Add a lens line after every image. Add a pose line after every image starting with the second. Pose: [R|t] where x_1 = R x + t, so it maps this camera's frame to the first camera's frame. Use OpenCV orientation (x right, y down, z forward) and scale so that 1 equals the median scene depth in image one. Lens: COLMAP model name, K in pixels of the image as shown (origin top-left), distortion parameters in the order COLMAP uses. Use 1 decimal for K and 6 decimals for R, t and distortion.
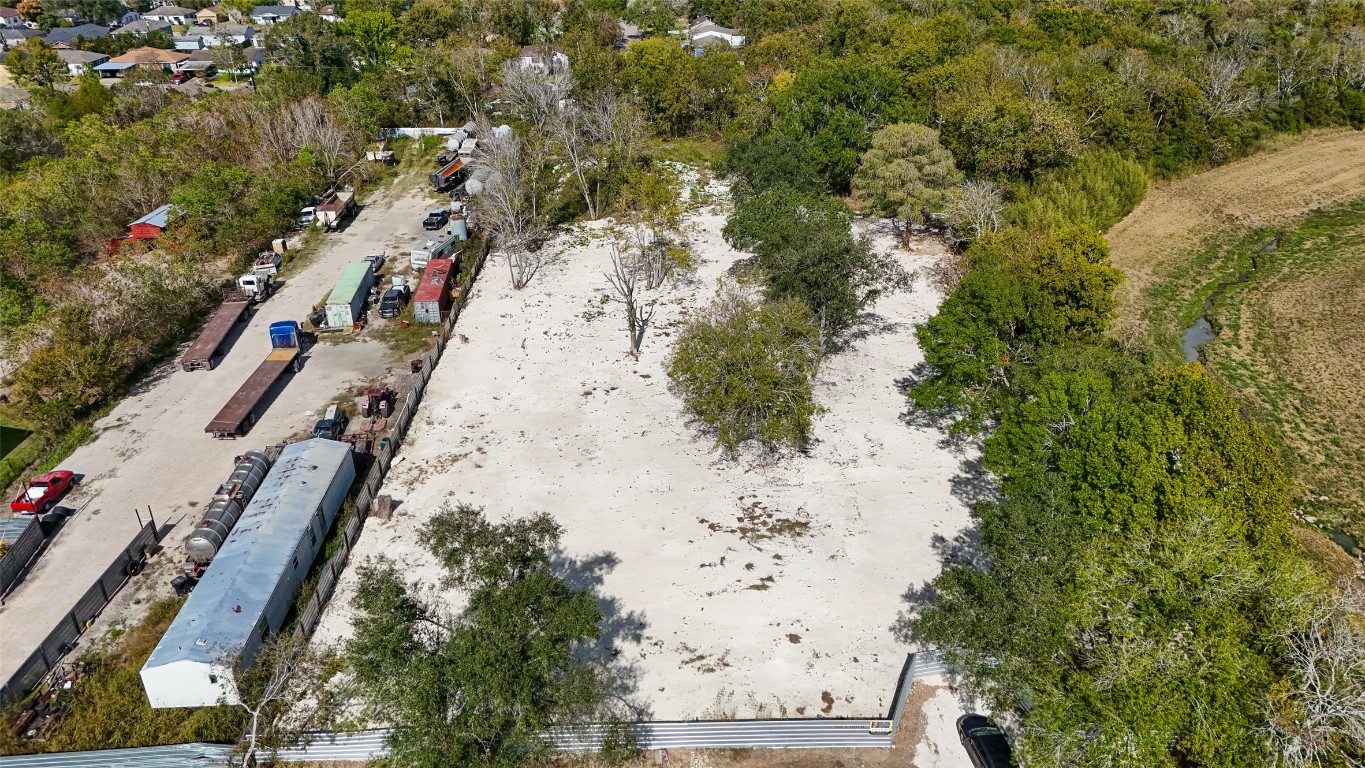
lens RADIAL K [[1001.8, 0, 682.5], [0, 1001.8, 384.0], [0, 0, 1]] dist [0.087218, -0.082889]
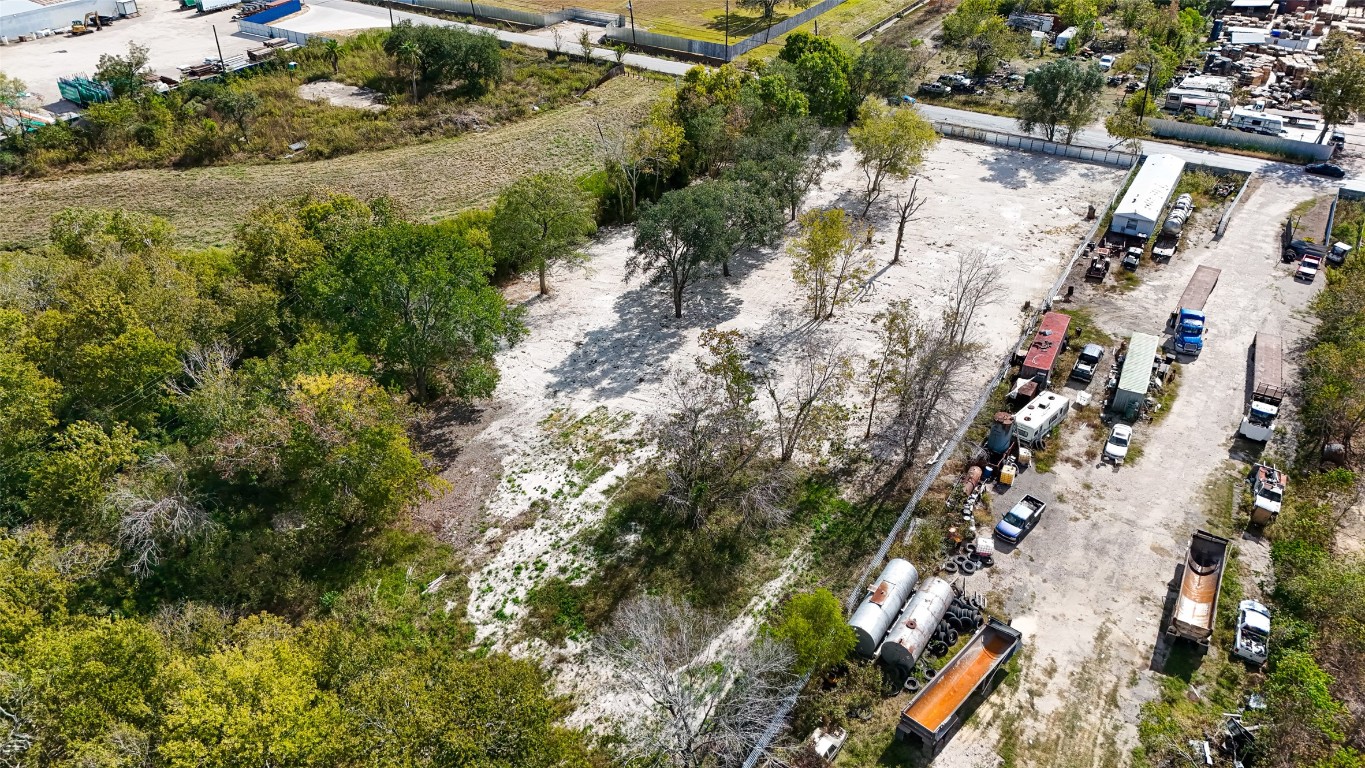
lens RADIAL K [[1001.8, 0, 682.5], [0, 1001.8, 384.0], [0, 0, 1]] dist [0.087218, -0.082889]
pose [[-0.844881, -0.283217, 0.453833, -0.427253], [0.250372, 0.540359, 0.803321, -1.002601], [-0.472747, 0.792338, -0.385630, 1.666962]]
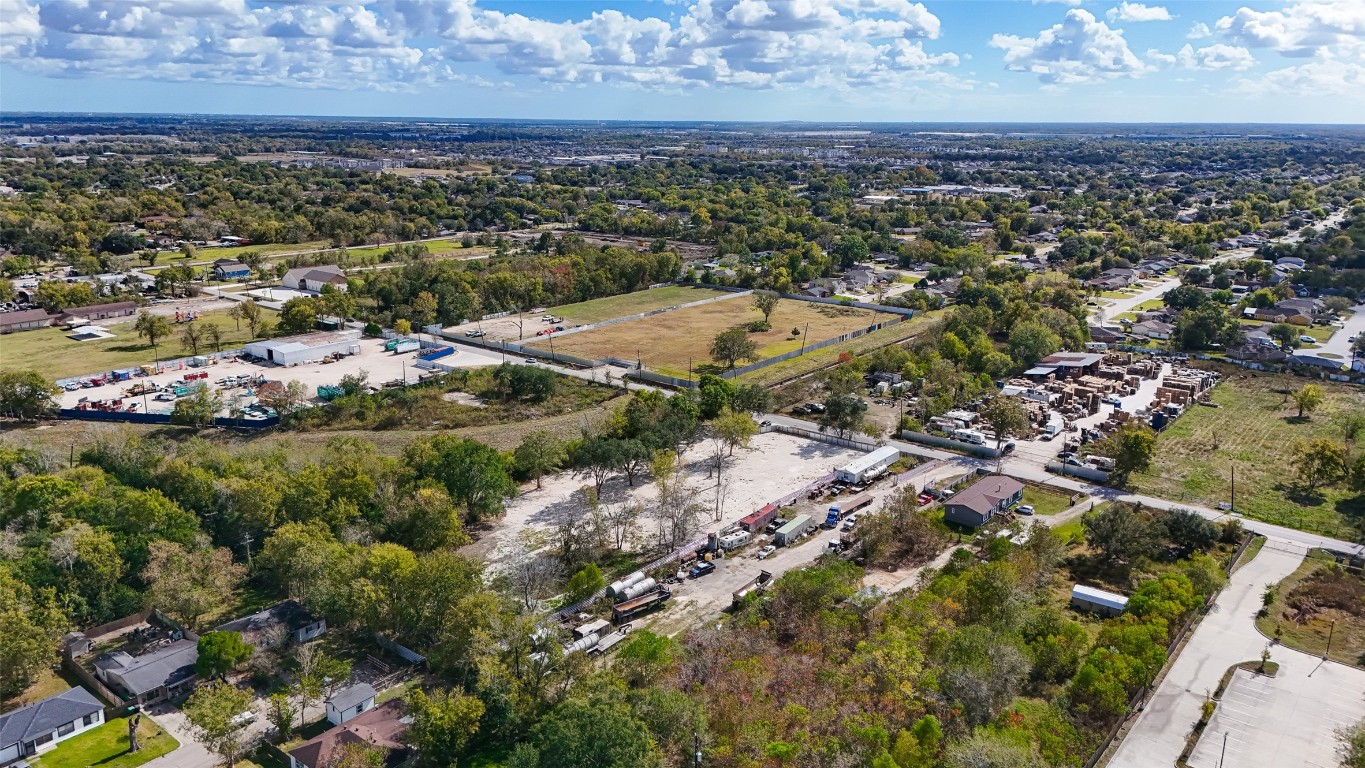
lens RADIAL K [[1001.8, 0, 682.5], [0, 1001.8, 384.0], [0, 0, 1]] dist [0.087218, -0.082889]
pose [[-0.767990, -0.156007, 0.621171, -1.440606], [0.290263, 0.779773, 0.554708, -1.581986], [-0.570911, 0.606313, -0.553575, 2.187507]]
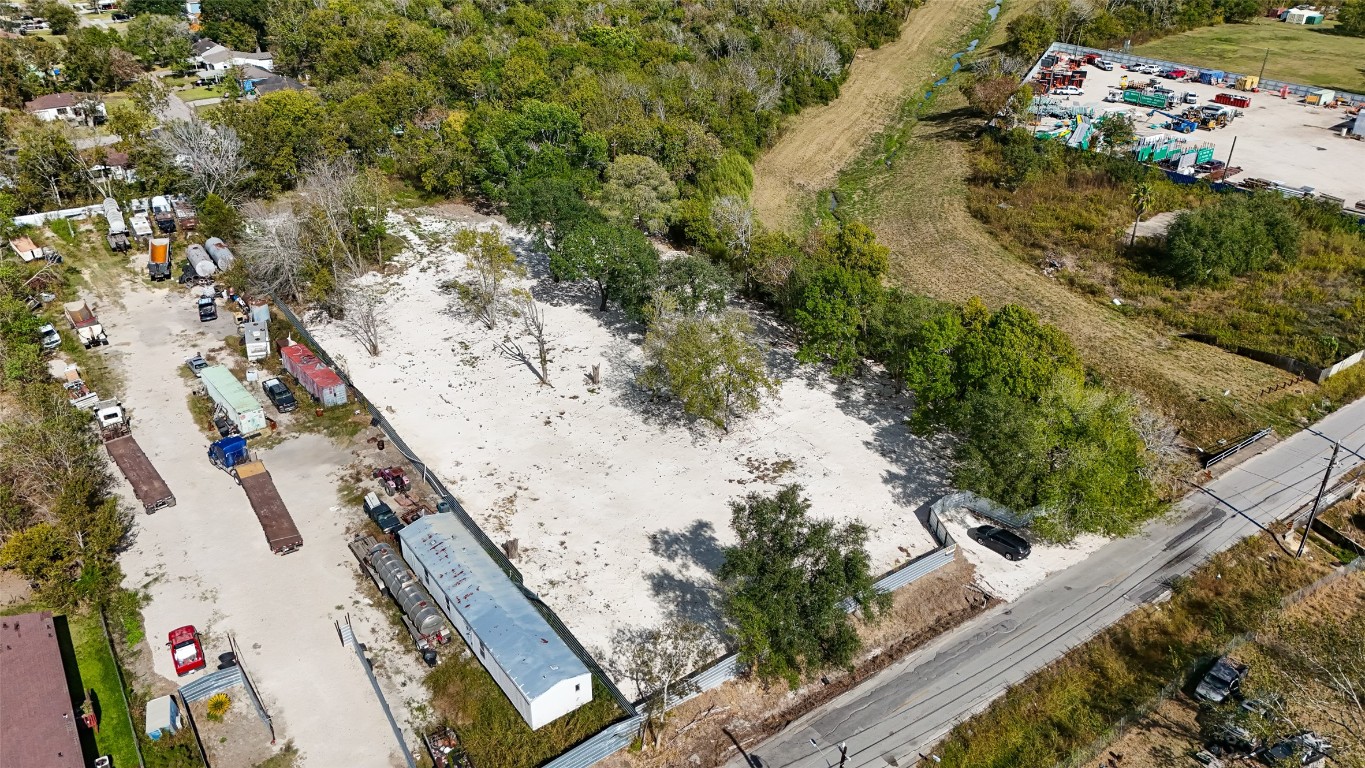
lens RADIAL K [[1001.8, 0, 682.5], [0, 1001.8, 384.0], [0, 0, 1]] dist [0.087218, -0.082889]
pose [[0.827976, -0.251870, 0.501017, -0.488998], [0.238080, 0.966822, 0.092588, -0.095852], [-0.507714, 0.042621, 0.860471, -0.112537]]
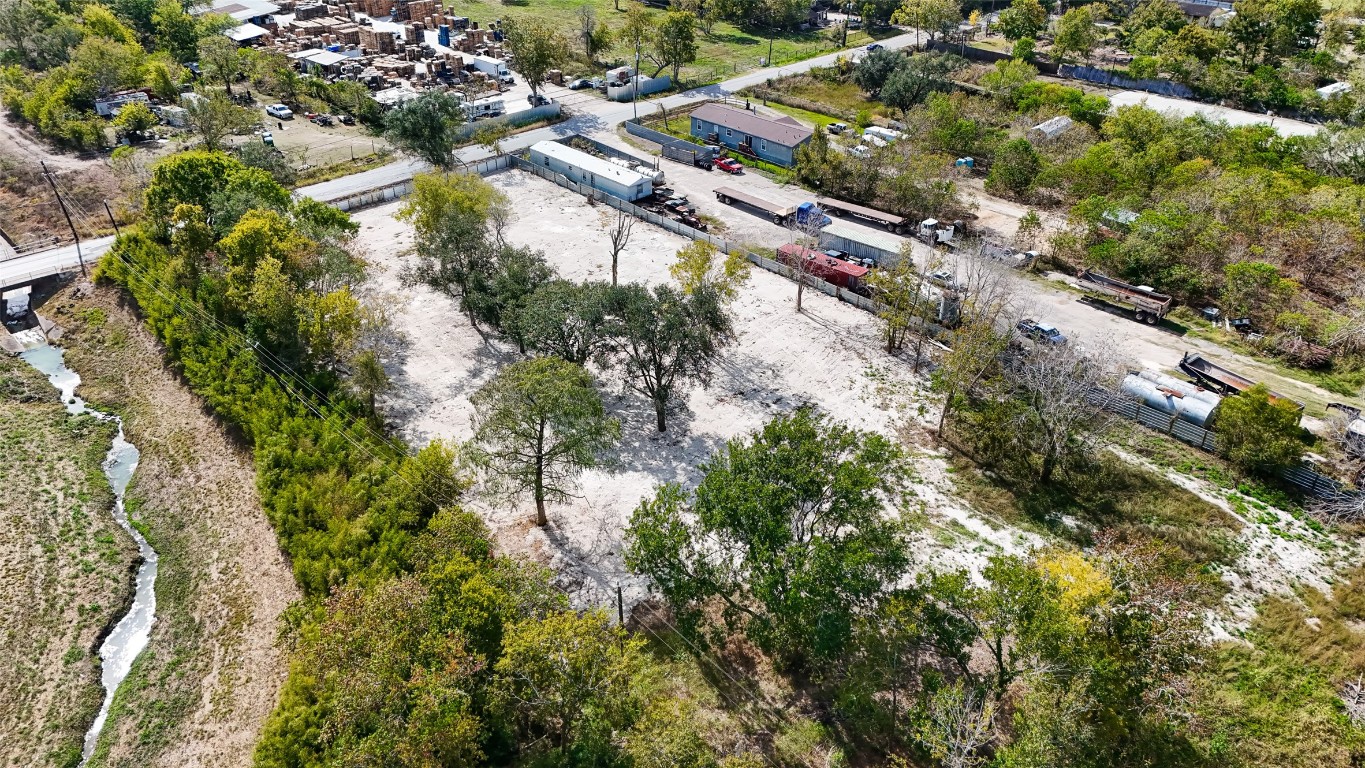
lens RADIAL K [[1001.8, 0, 682.5], [0, 1001.8, 384.0], [0, 0, 1]] dist [0.087218, -0.082889]
pose [[-0.741349, 0.360207, -0.566263, 0.612307], [-0.291806, 0.586816, 0.755312, -0.895522], [0.604360, 0.725188, -0.329925, 1.471916]]
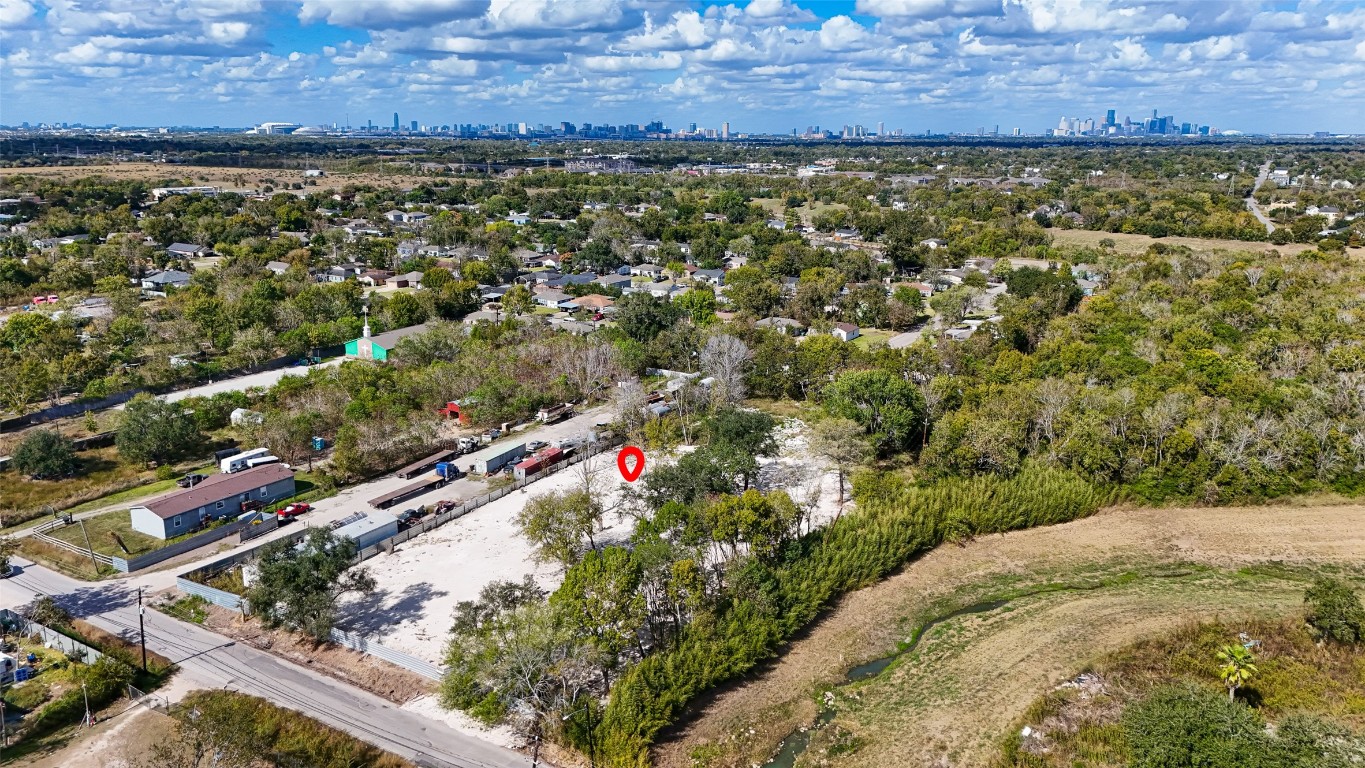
lens RADIAL K [[1001.8, 0, 682.5], [0, 1001.8, 384.0], [0, 0, 1]] dist [0.087218, -0.082889]
pose [[0.847437, 0.149358, -0.509453, 0.883166], [-0.256888, 0.955152, -0.147288, -0.036849], [0.464606, 0.255690, 0.847800, -0.415287]]
